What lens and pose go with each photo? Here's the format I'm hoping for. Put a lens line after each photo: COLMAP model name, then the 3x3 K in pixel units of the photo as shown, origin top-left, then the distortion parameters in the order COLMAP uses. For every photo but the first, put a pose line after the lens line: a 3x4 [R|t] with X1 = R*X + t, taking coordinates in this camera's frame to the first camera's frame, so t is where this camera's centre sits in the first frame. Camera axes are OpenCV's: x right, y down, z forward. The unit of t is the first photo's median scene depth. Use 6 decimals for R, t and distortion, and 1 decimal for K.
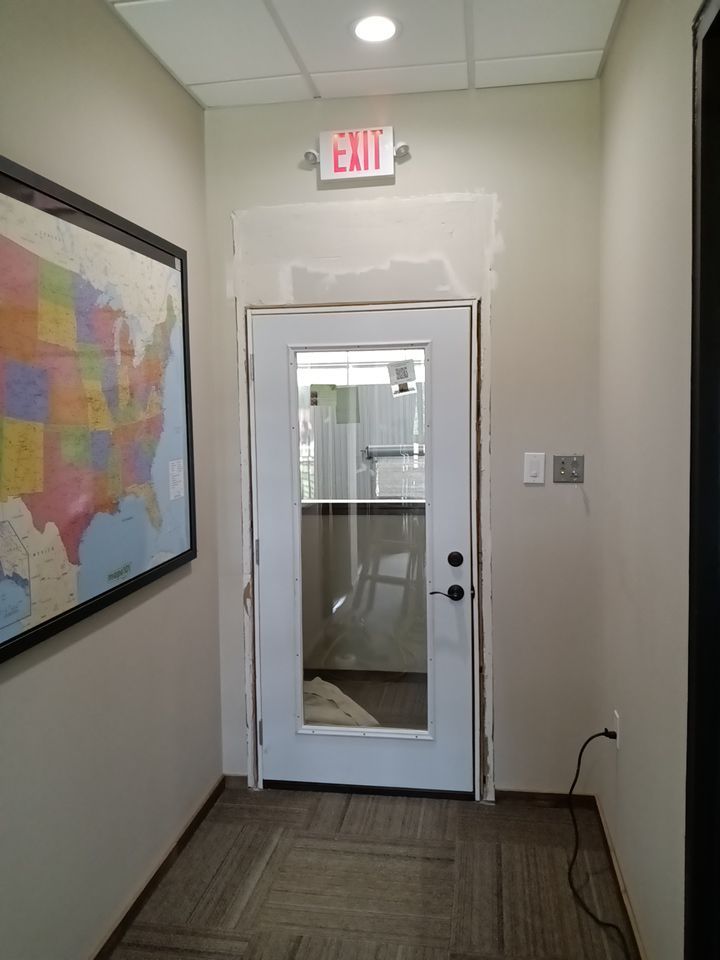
lens RADIAL K [[771.8, 0, 356.1], [0, 771.8, 480.5], [0, 0, 1]] dist [0.026711, -0.066795]
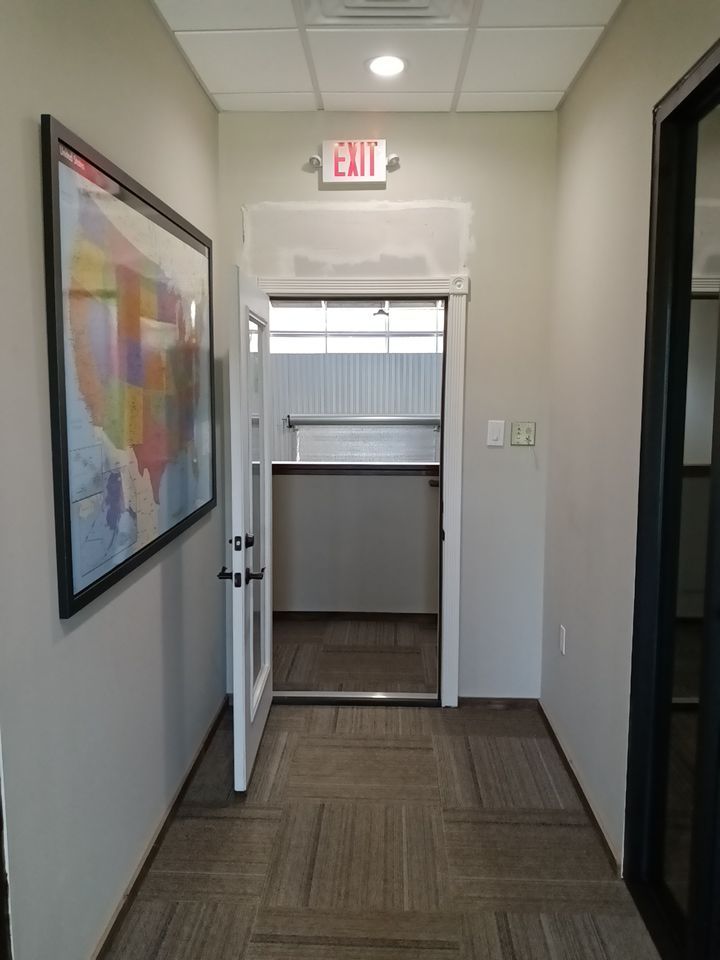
lens RADIAL K [[766.4, 0, 360.0], [0, 766.4, 480.0], [0, 0, 1]] dist [0.047017, -0.103207]
pose [[0.991469, 0.006820, 0.130163, -0.139706], [-0.011948, 0.999181, 0.038661, 0.013622], [-0.129793, -0.039886, 0.990739, -0.173748]]
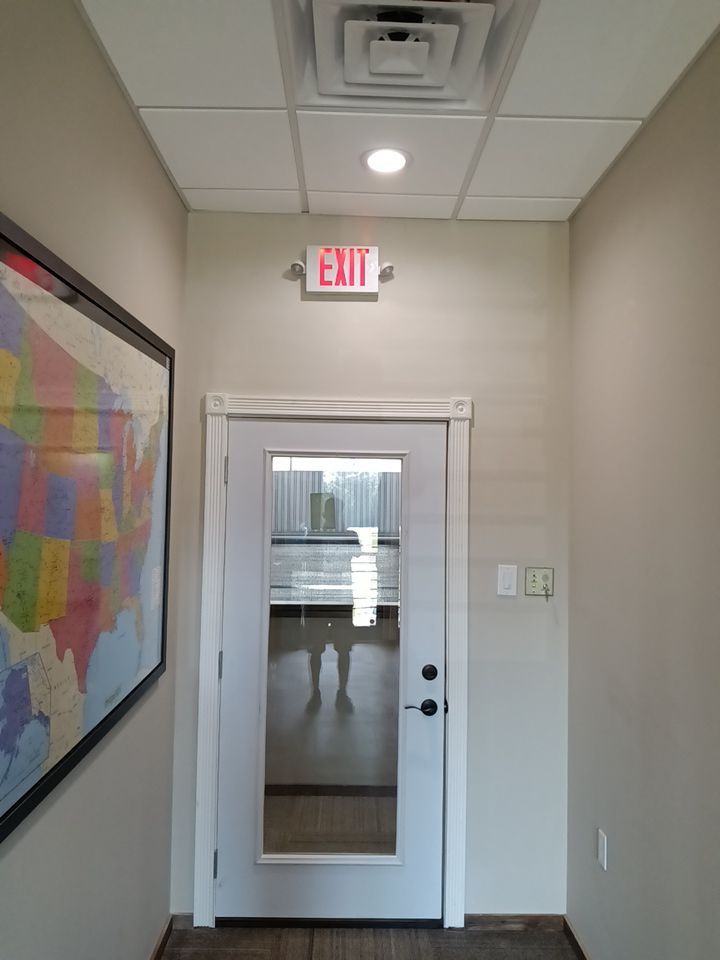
lens RADIAL K [[768.5, 0, 356.9], [0, 768.5, 478.5], [0, 0, 1]] dist [0.096960, -0.195233]
pose [[0.983804, 0.039336, 0.174876, -0.150127], [-0.019788, 0.993494, -0.112151, -0.031222], [-0.178150, 0.106874, 0.978182, 0.021005]]
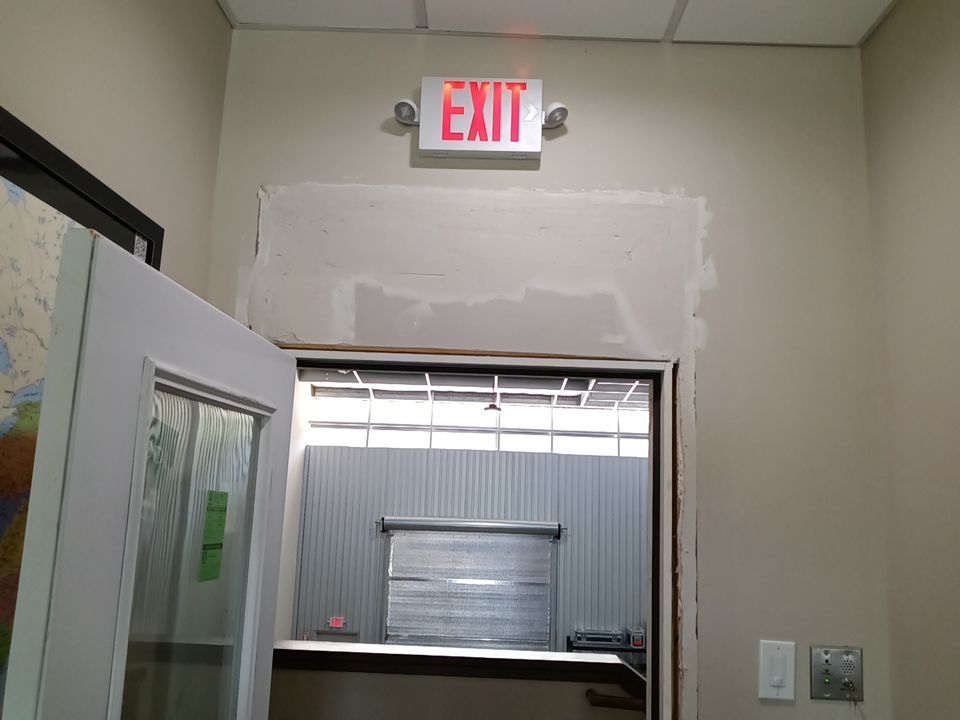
lens RADIAL K [[766.4, 0, 480.0], [0, 766.4, 360.0], [0, 0, 1]] dist [0.047017, -0.103207]
pose [[0.987483, 0.076997, 0.137655, -0.069293], [-0.042719, 0.970692, -0.236500, -0.091837], [-0.151830, 0.227660, 0.961831, 0.462861]]
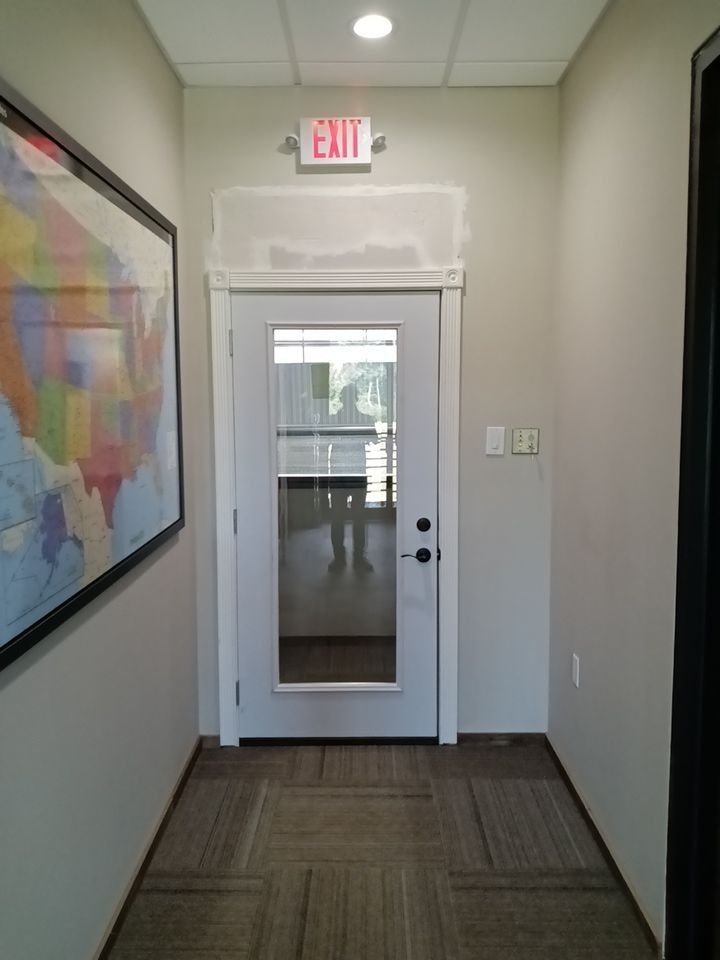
lens RADIAL K [[766.4, 0, 360.0], [0, 766.4, 480.0], [0, 0, 1]] dist [0.047017, -0.103207]
pose [[0.987460, -0.003933, 0.157822, -0.134475], [-0.000044, 0.999683, 0.025190, 0.012206], [-0.157871, -0.024881, 0.987146, -0.051462]]
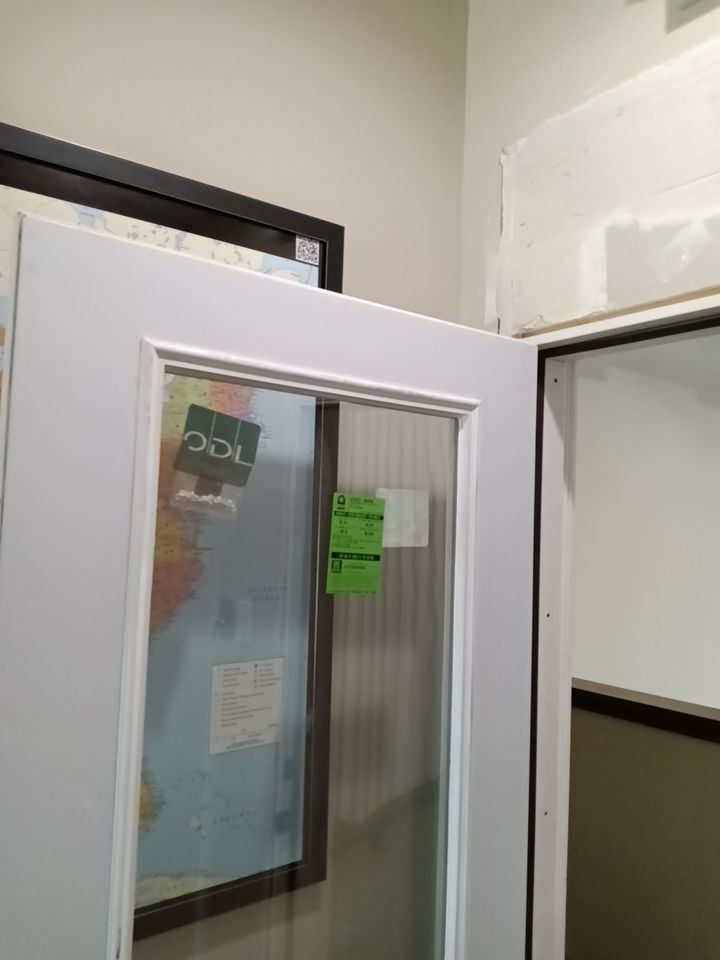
lens RADIAL K [[771.8, 0, 356.1], [0, 771.8, 480.5], [0, 0, 1]] dist [0.026711, -0.066795]
pose [[0.720267, -0.003199, -0.693689, 0.117396], [-0.099531, 0.989166, -0.107906, -0.082741], [0.686519, 0.146765, 0.712146, 0.649526]]
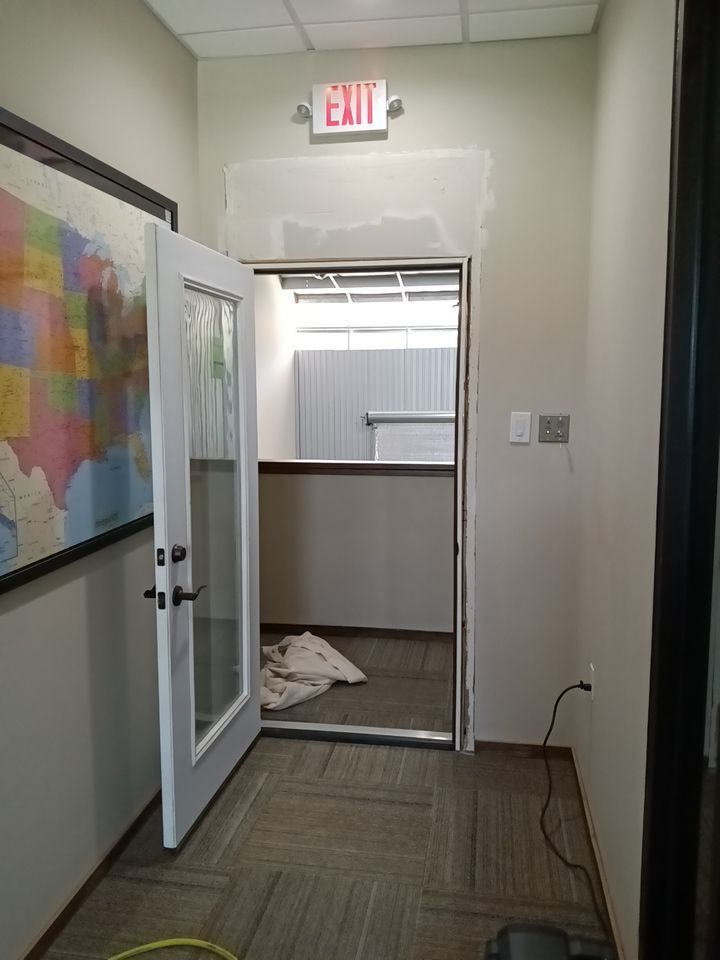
lens RADIAL K [[771.8, 0, 356.1], [0, 771.8, 480.5], [0, 0, 1]] dist [0.026711, -0.066795]
pose [[0.999867, 0.016307, -0.000616, 0.017630], [-0.016267, 0.998972, 0.042308, 0.014372], [0.001306, -0.042293, 0.999104, -0.013353]]
